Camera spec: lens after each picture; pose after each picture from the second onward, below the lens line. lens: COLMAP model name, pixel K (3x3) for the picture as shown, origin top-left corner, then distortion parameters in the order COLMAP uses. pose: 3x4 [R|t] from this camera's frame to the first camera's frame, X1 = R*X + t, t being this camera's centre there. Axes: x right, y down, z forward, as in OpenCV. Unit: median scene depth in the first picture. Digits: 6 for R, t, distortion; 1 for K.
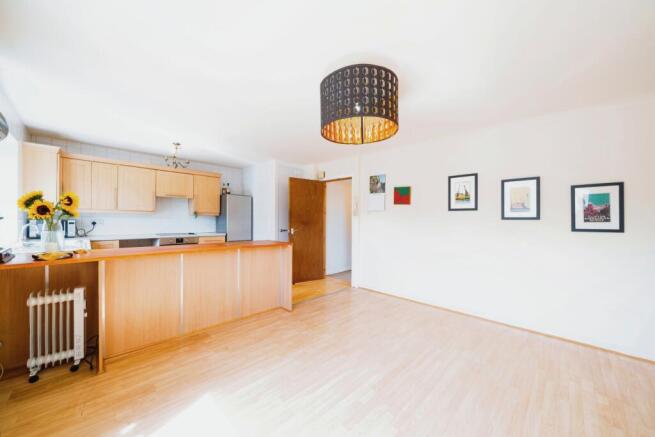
lens RADIAL K [[245.0, 0, 322.8], [0, 245.0, 221.9], [0, 0, 1]] dist [0.000814, 0.000075]
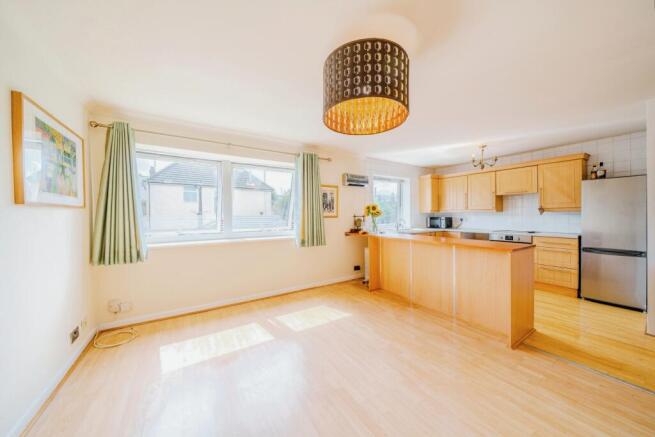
lens RADIAL K [[225.1, 0, 325.6], [0, 225.1, 220.0], [0, 0, 1]] dist [-0.001665, -0.000205]
pose [[-0.214263, 0.007836, -0.976745, 0.551446], [-0.006615, 0.999933, 0.009473, -0.000121], [0.976754, 0.008491, -0.214197, 0.565658]]
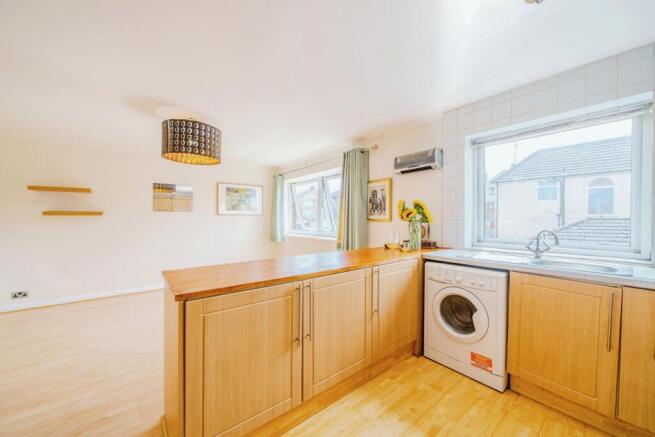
lens RADIAL K [[245.0, 0, 322.8], [0, 245.0, 221.9], [0, 0, 1]] dist [0.000814, 0.000075]
pose [[-0.993298, -0.014392, 0.114685, -0.432643], [-0.011440, 0.999587, 0.026360, -0.022253], [-0.115017, 0.024871, -0.993052, 1.295580]]
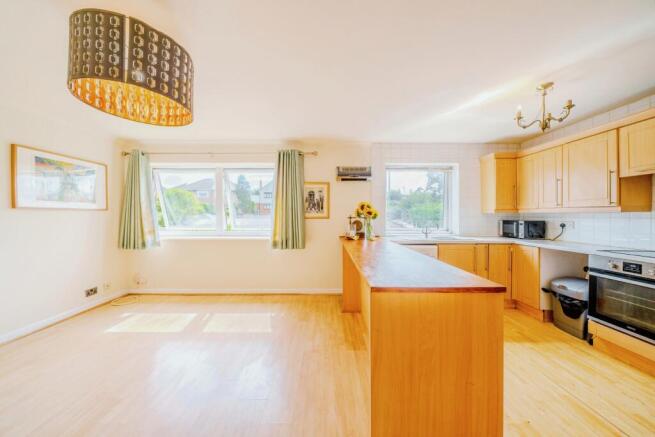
lens RADIAL K [[225.1, 0, 325.6], [0, 225.1, 220.0], [0, 0, 1]] dist [-0.001665, -0.000205]
pose [[-0.704712, -0.002275, -0.709490, 0.135119], [-0.017929, 0.999733, 0.014603, -0.010766], [0.709267, 0.023011, -0.704565, 1.068127]]
